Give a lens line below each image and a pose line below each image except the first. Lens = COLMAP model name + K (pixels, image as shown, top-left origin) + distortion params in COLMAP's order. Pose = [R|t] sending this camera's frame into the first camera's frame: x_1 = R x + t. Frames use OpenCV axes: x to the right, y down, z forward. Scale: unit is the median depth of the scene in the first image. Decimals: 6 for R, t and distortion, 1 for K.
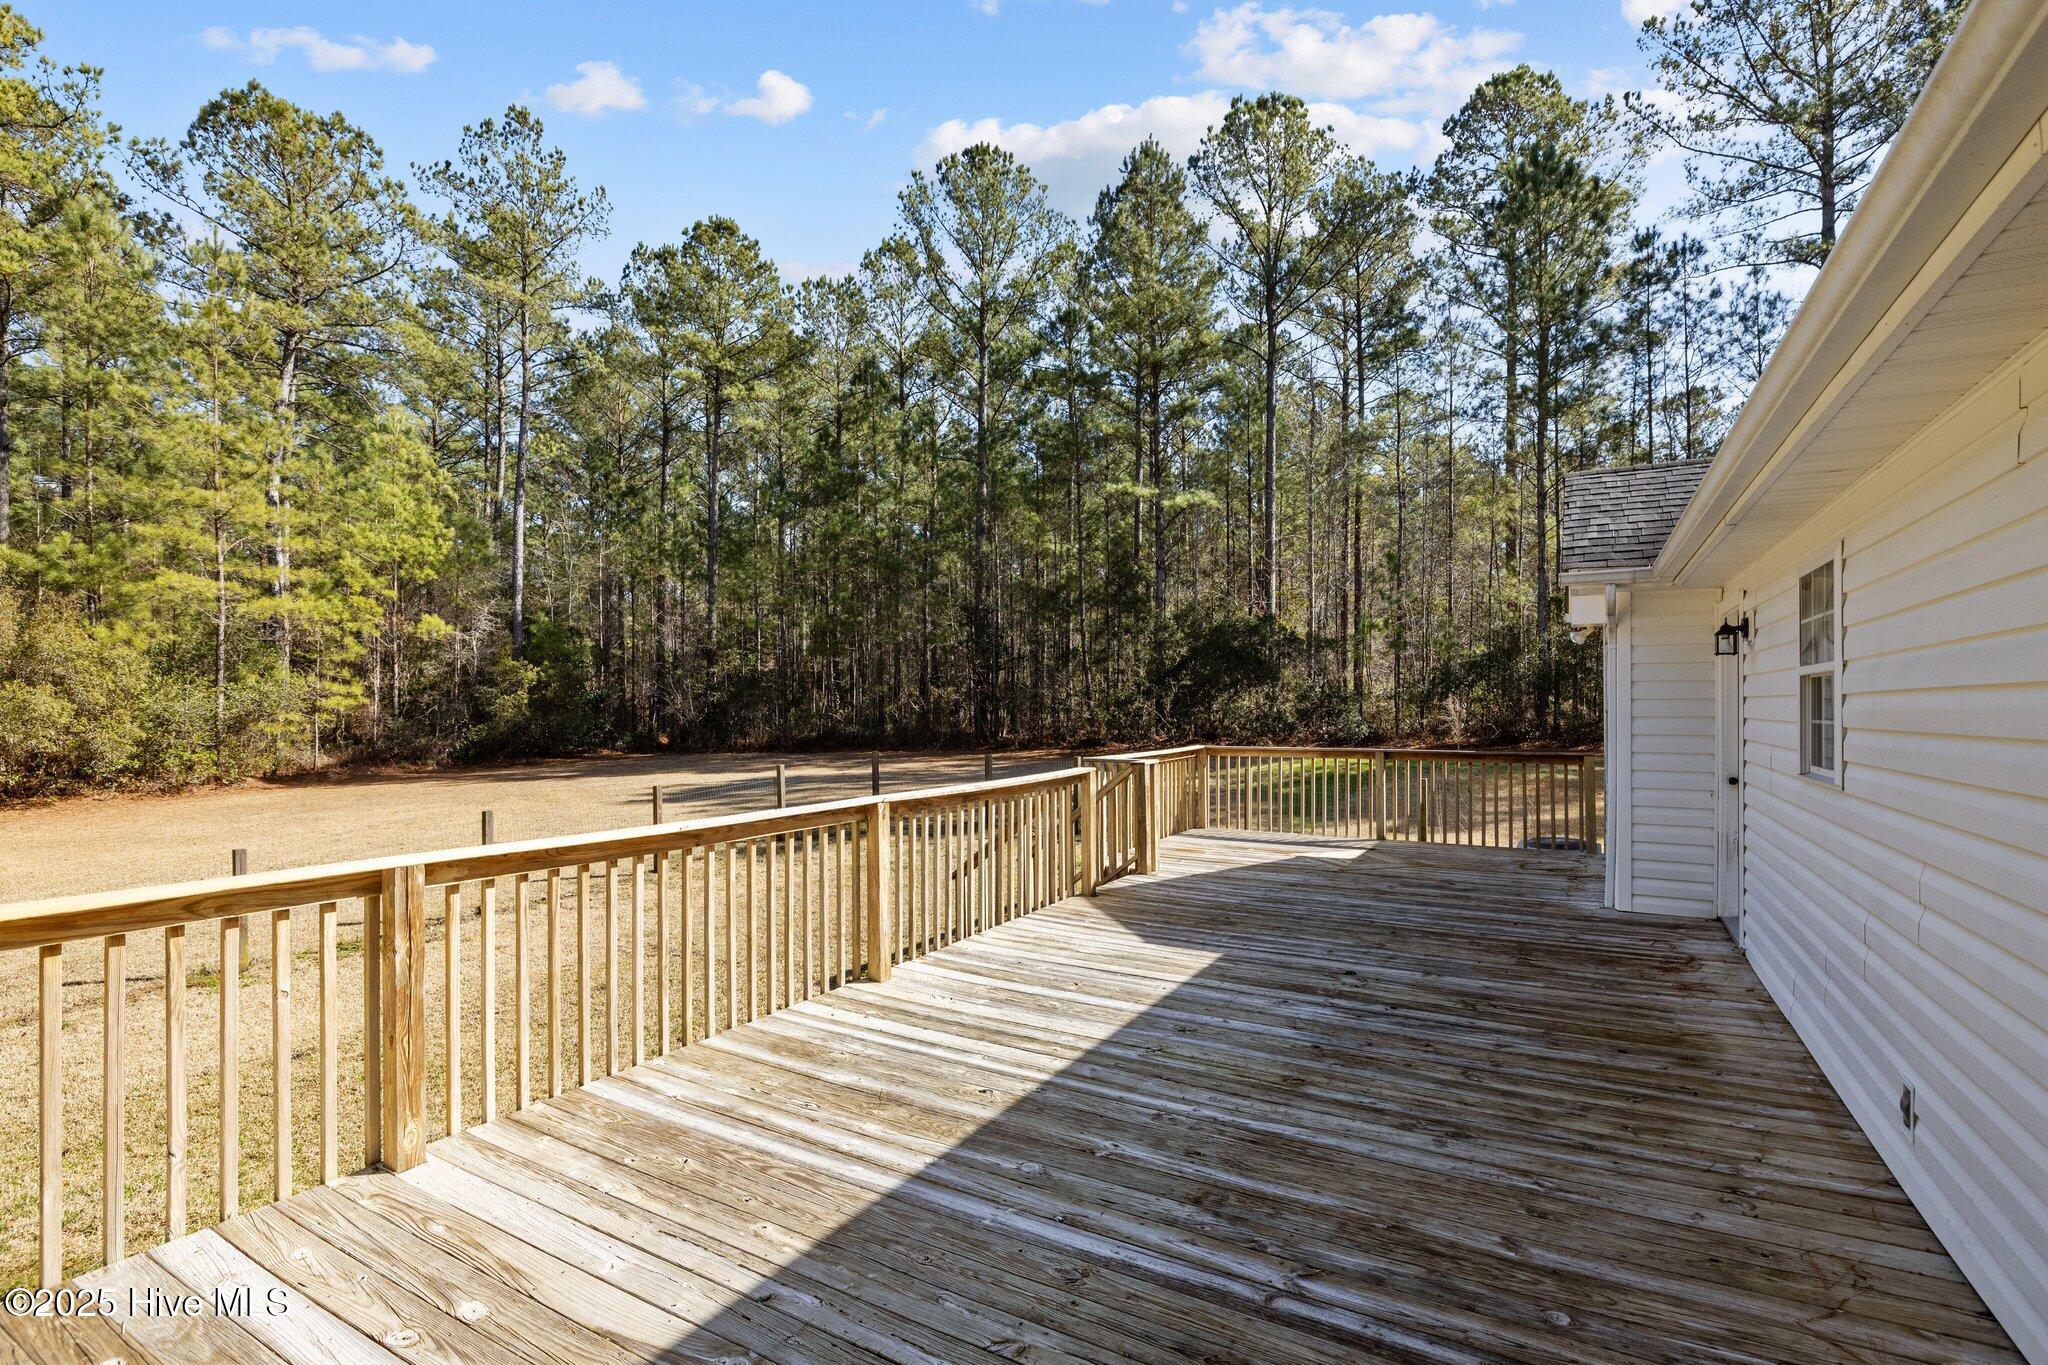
lens RADIAL K [[947.9, 0, 1022.0], [0, 947.9, 697.7], [0, 0, 1]] dist [-0.003198, 0.001070]
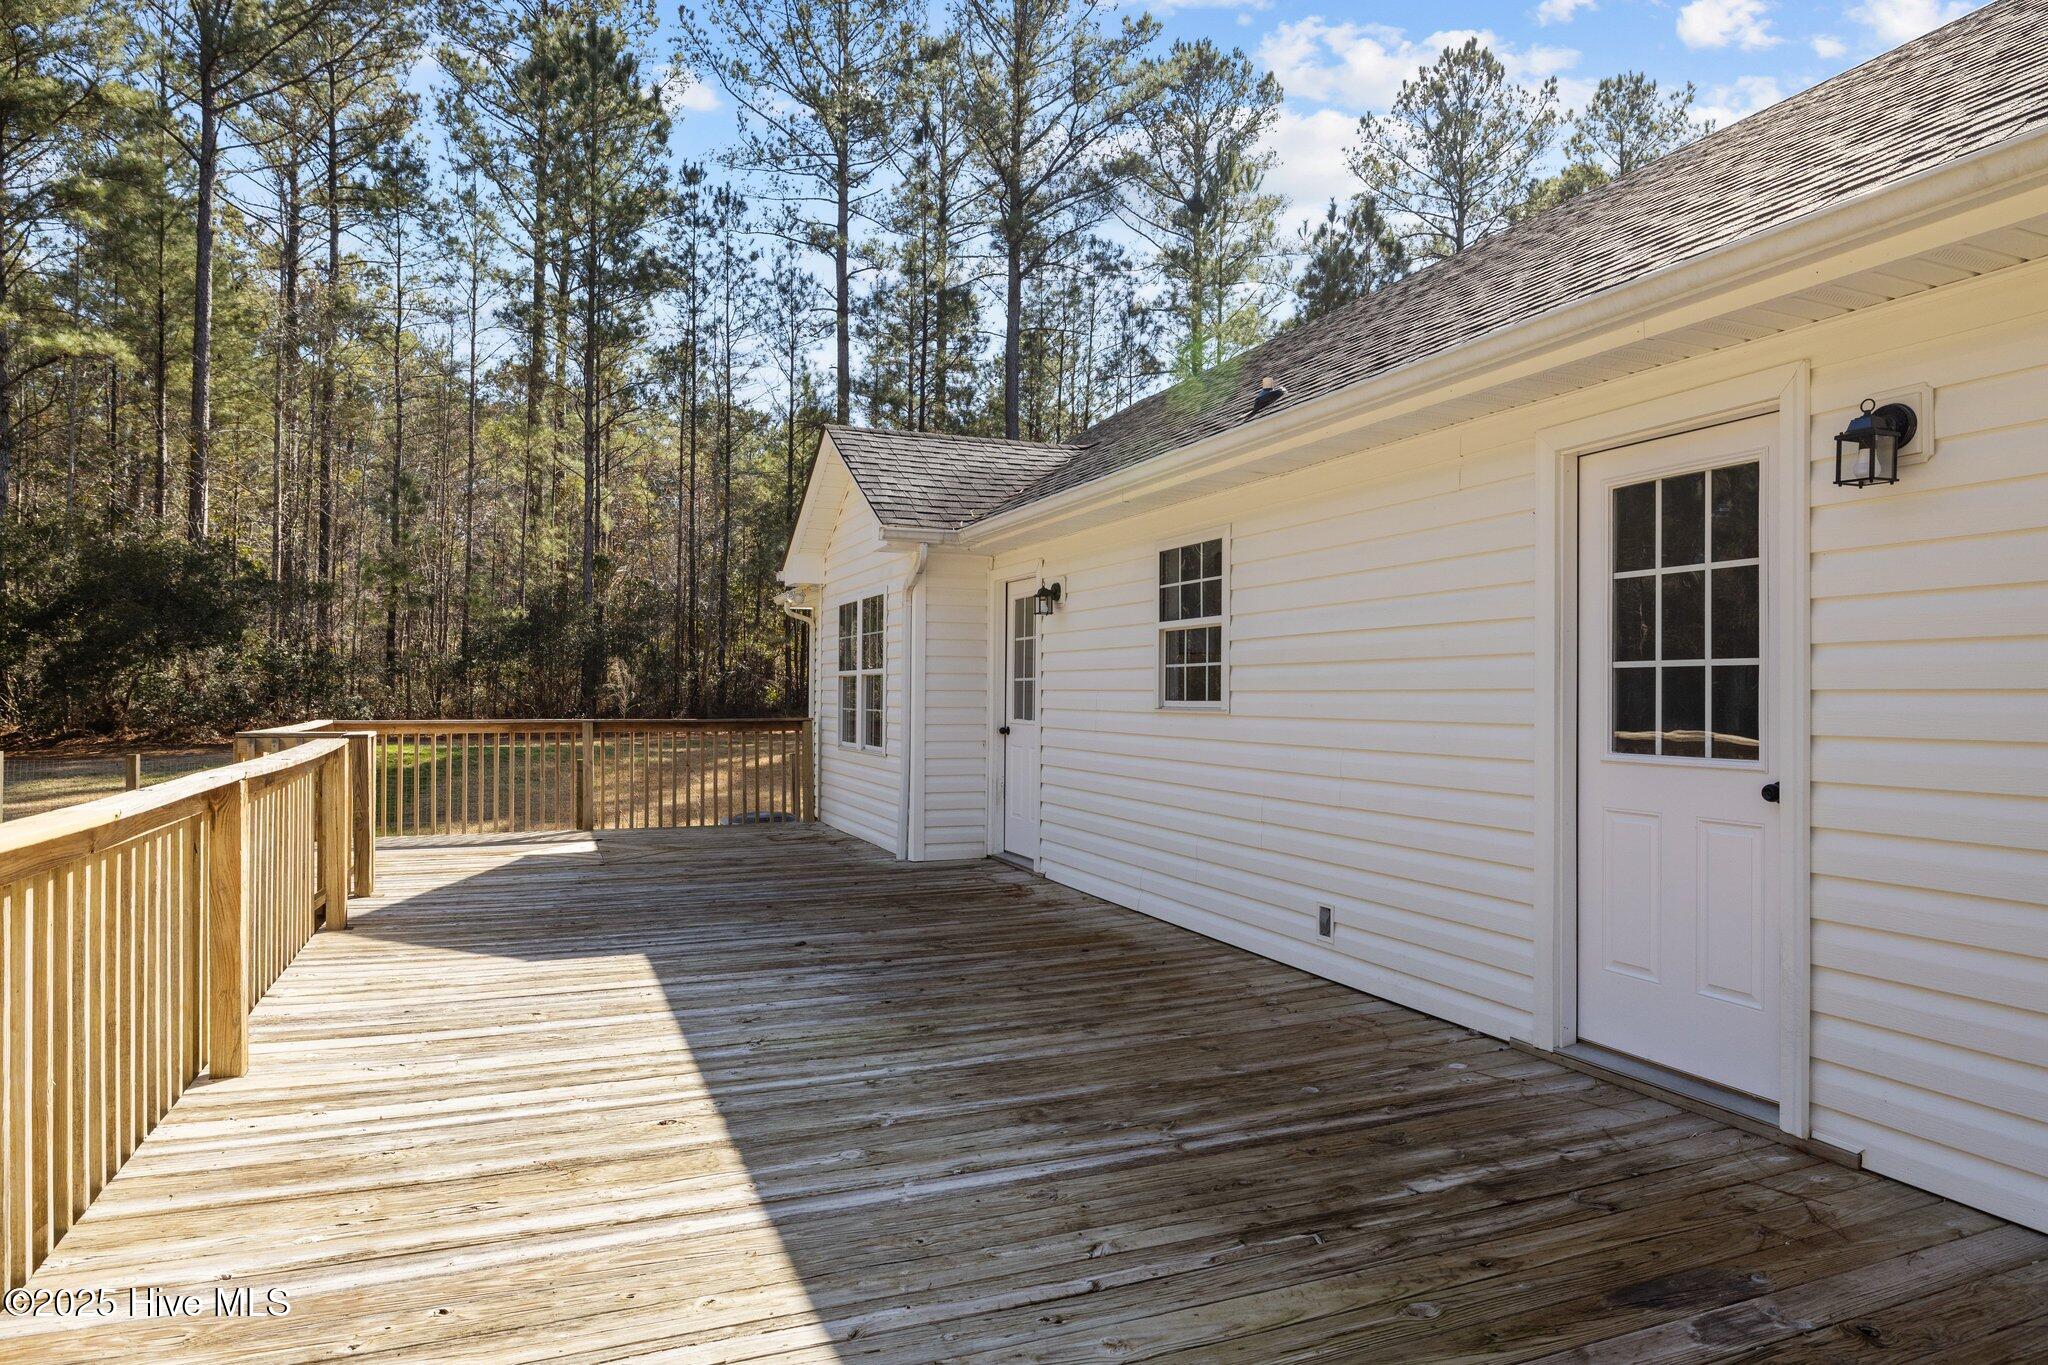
lens RADIAL K [[1227.0, 0, 1022.8], [0, 1227.0, 687.1], [0, 0, 1]] dist [-0.005734, 0.002286]
pose [[0.606427, 0.008615, 0.795093, -0.586951], [-0.012617, 0.999920, -0.001211, 0.058440], [-0.795039, -0.009297, 0.606487, 0.164346]]
